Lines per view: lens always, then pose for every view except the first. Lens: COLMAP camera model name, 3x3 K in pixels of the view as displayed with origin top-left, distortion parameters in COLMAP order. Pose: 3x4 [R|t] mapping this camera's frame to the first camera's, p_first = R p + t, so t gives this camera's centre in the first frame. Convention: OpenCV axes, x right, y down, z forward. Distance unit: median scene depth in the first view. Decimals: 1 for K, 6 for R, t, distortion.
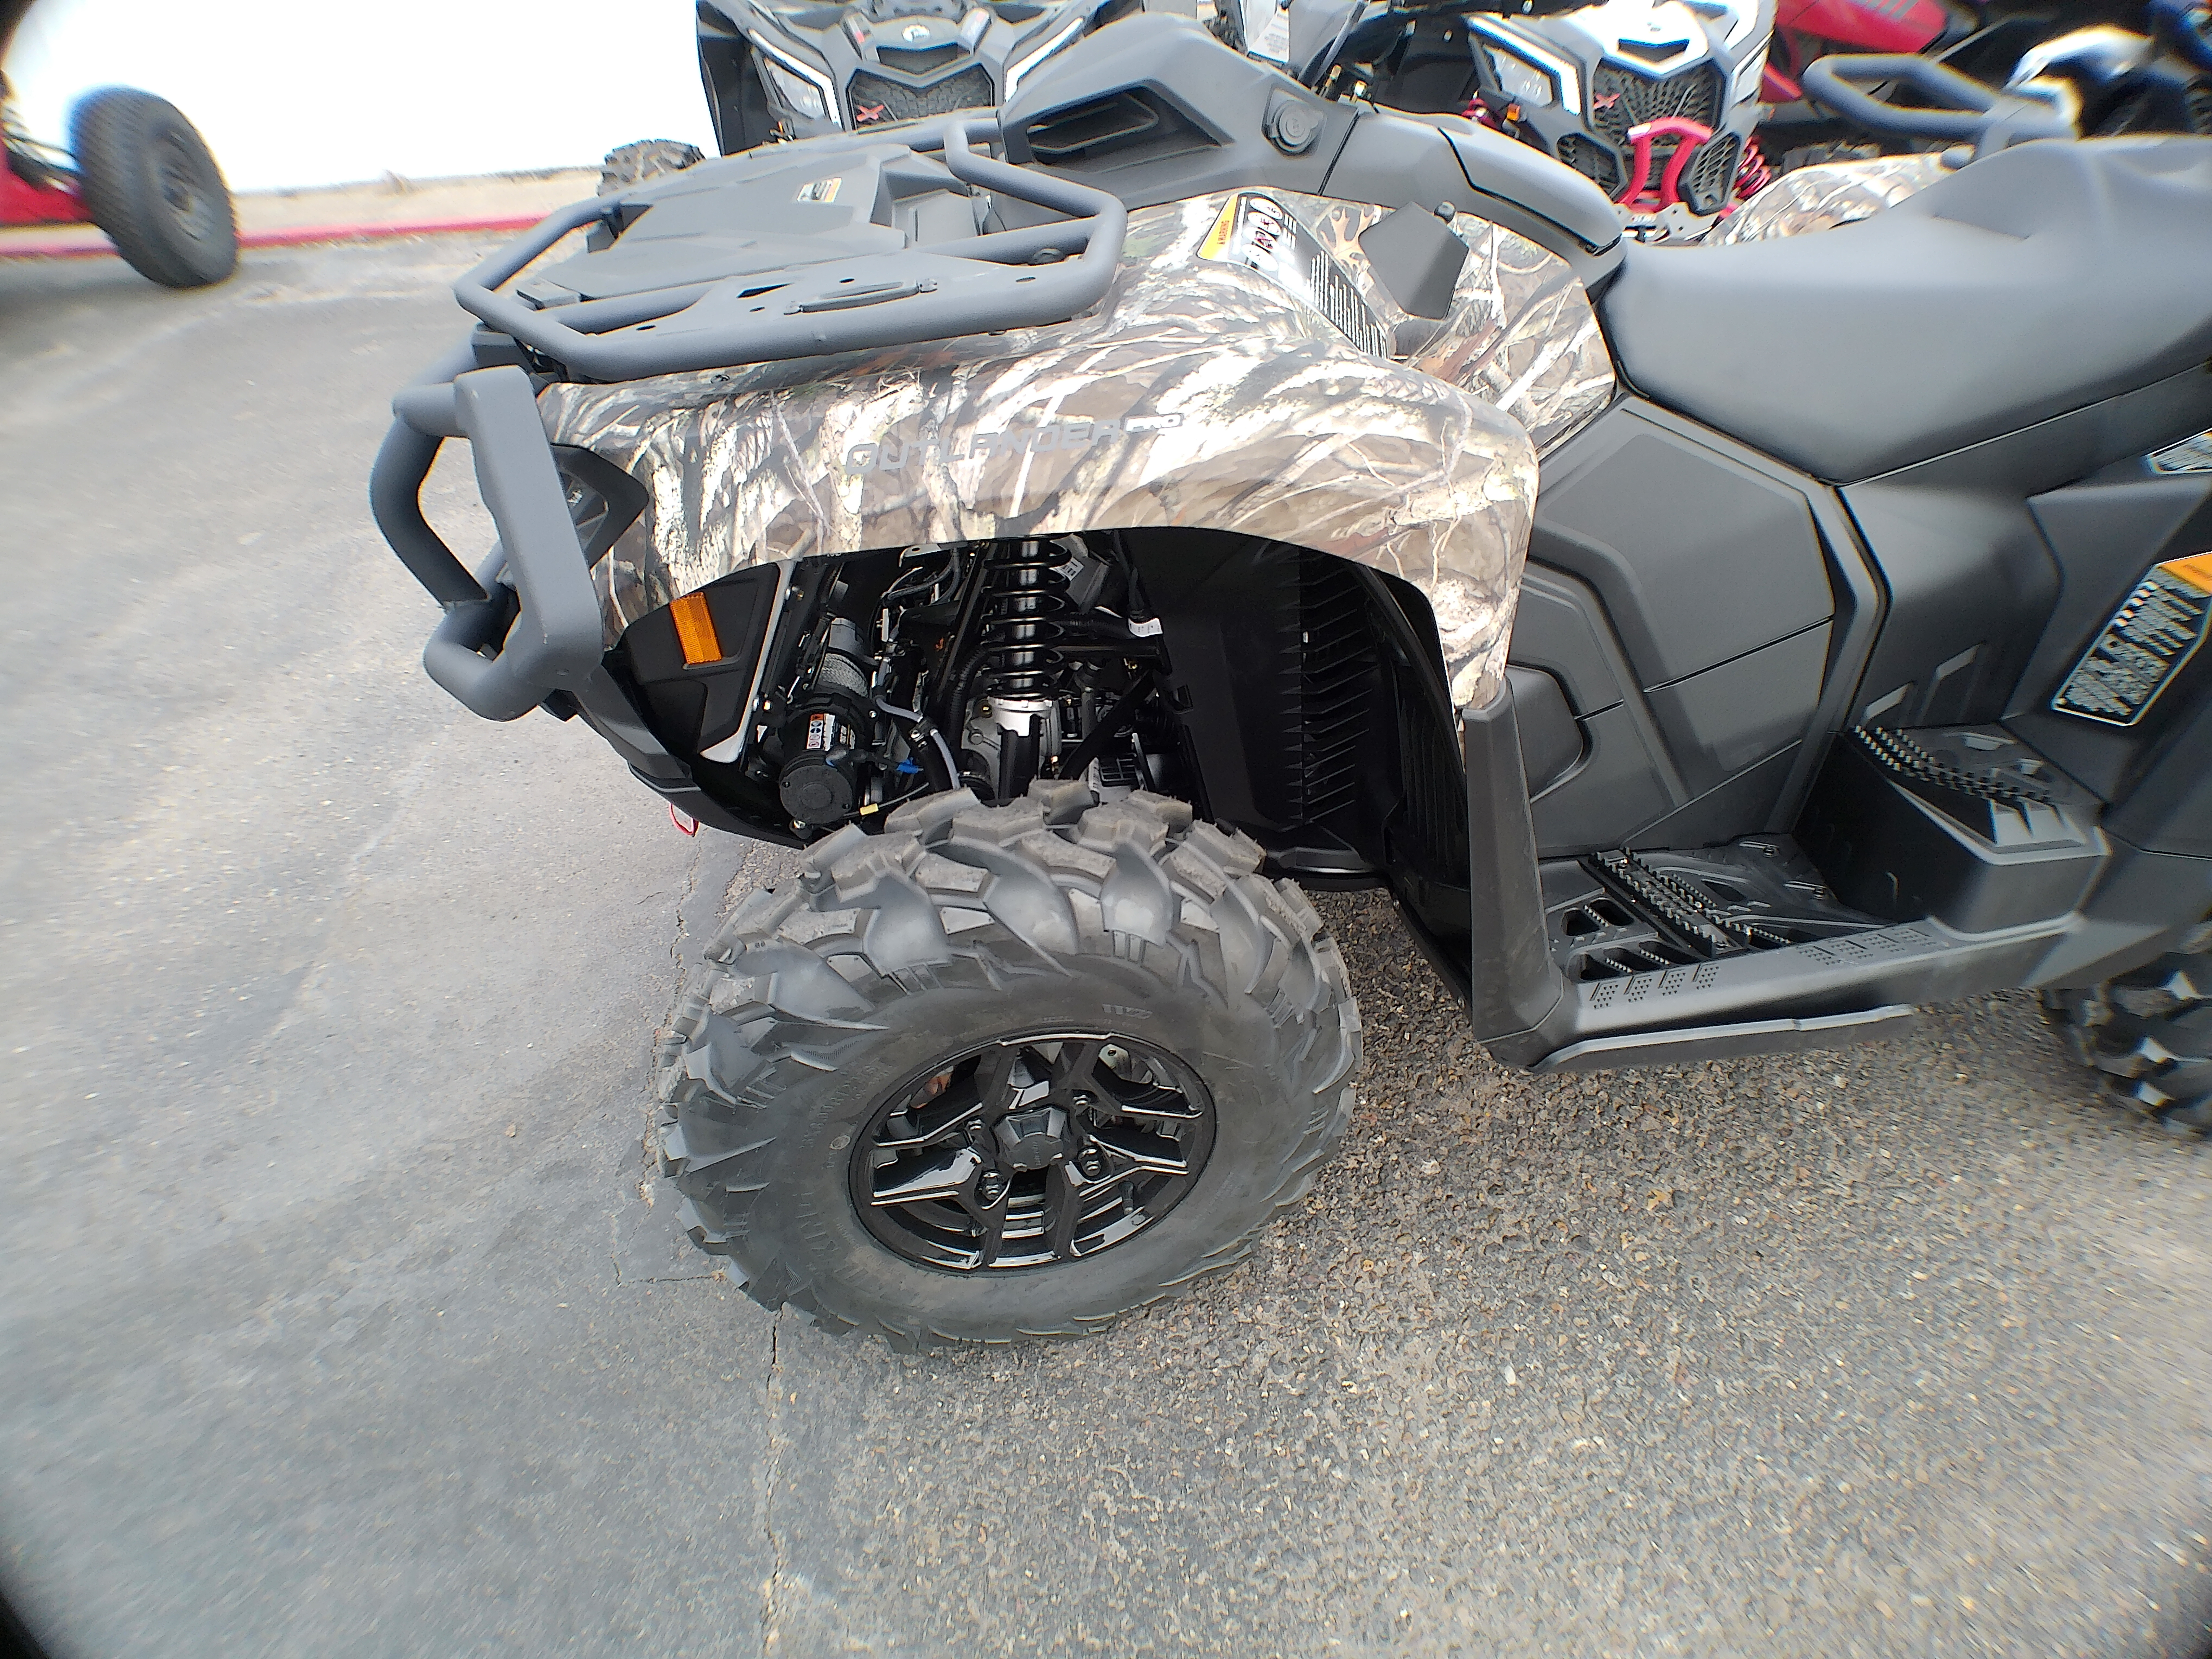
lens RADIAL K [[1190.9, 0, 1135.3], [0, 1190.9, 814.0], [0, 0, 1]] dist [-0.030969, -0.001057]
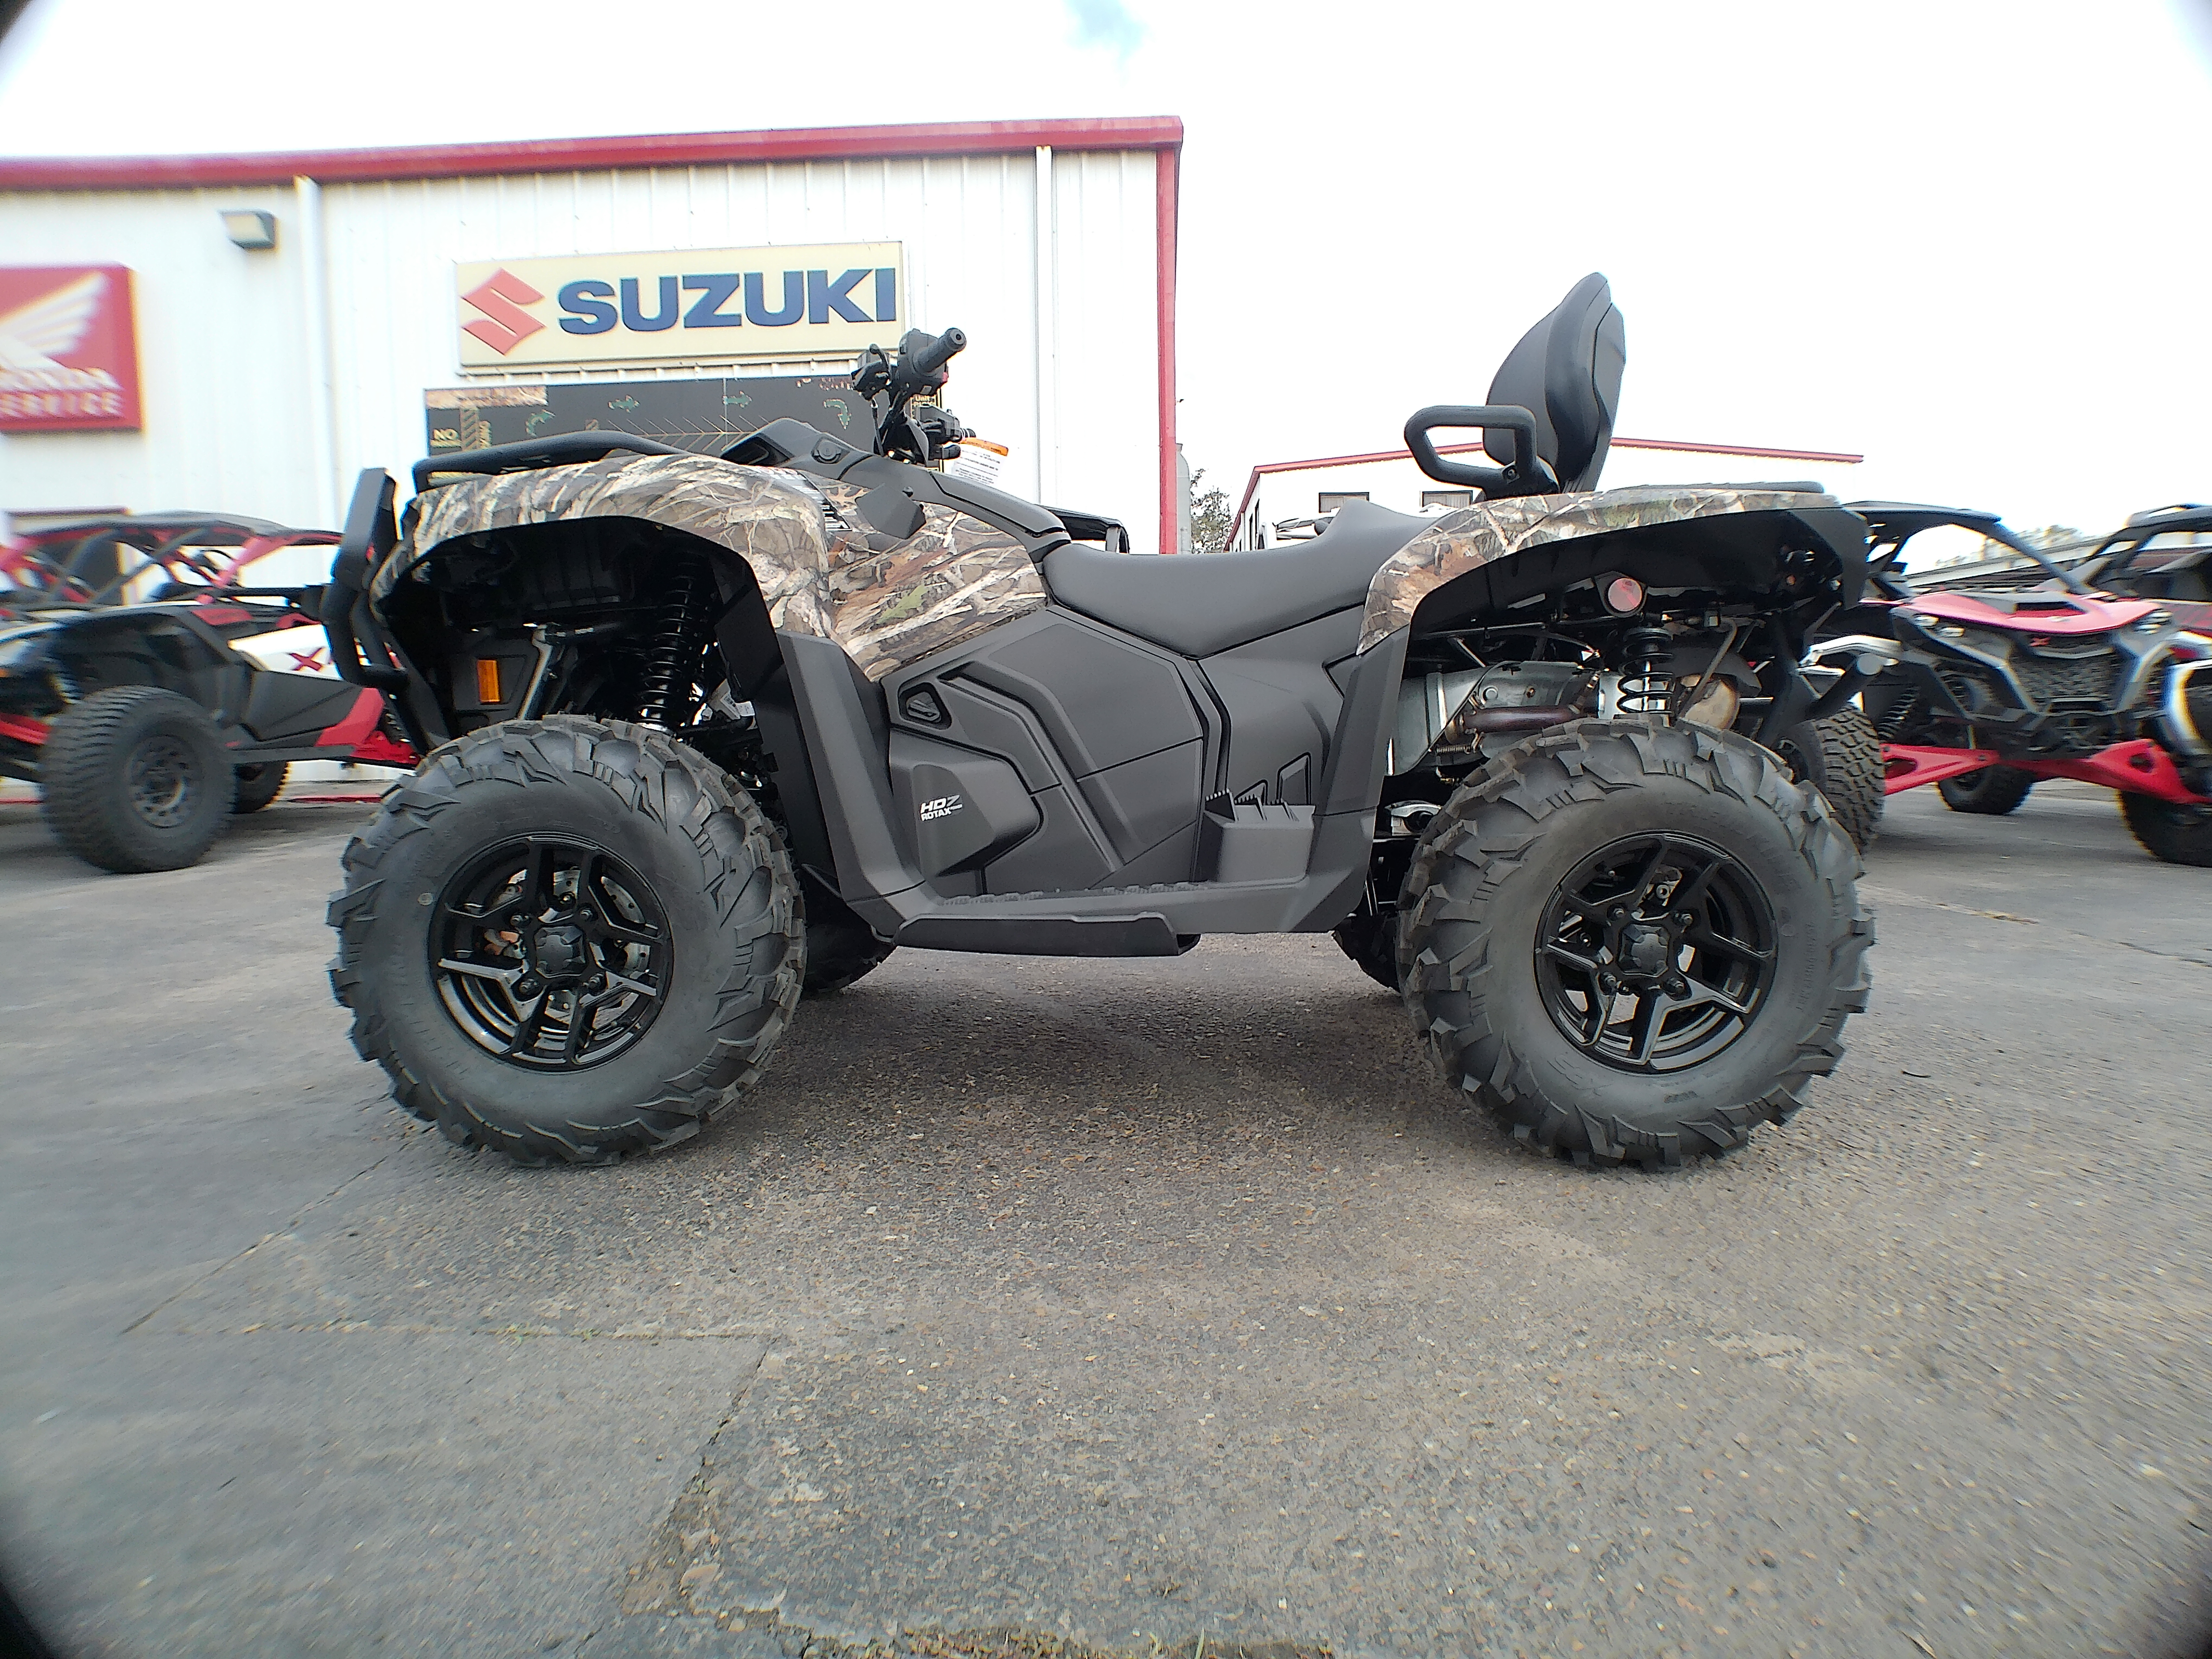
lens RADIAL K [[1190.9, 0, 1135.3], [0, 1190.9, 814.0], [0, 0, 1]] dist [-0.030969, -0.001057]
pose [[0.986737, 0.023902, -0.160561, 1.297020], [-0.104484, 0.850493, -0.515504, 1.214211], [0.124234, 0.525442, 0.841710, -0.407444]]
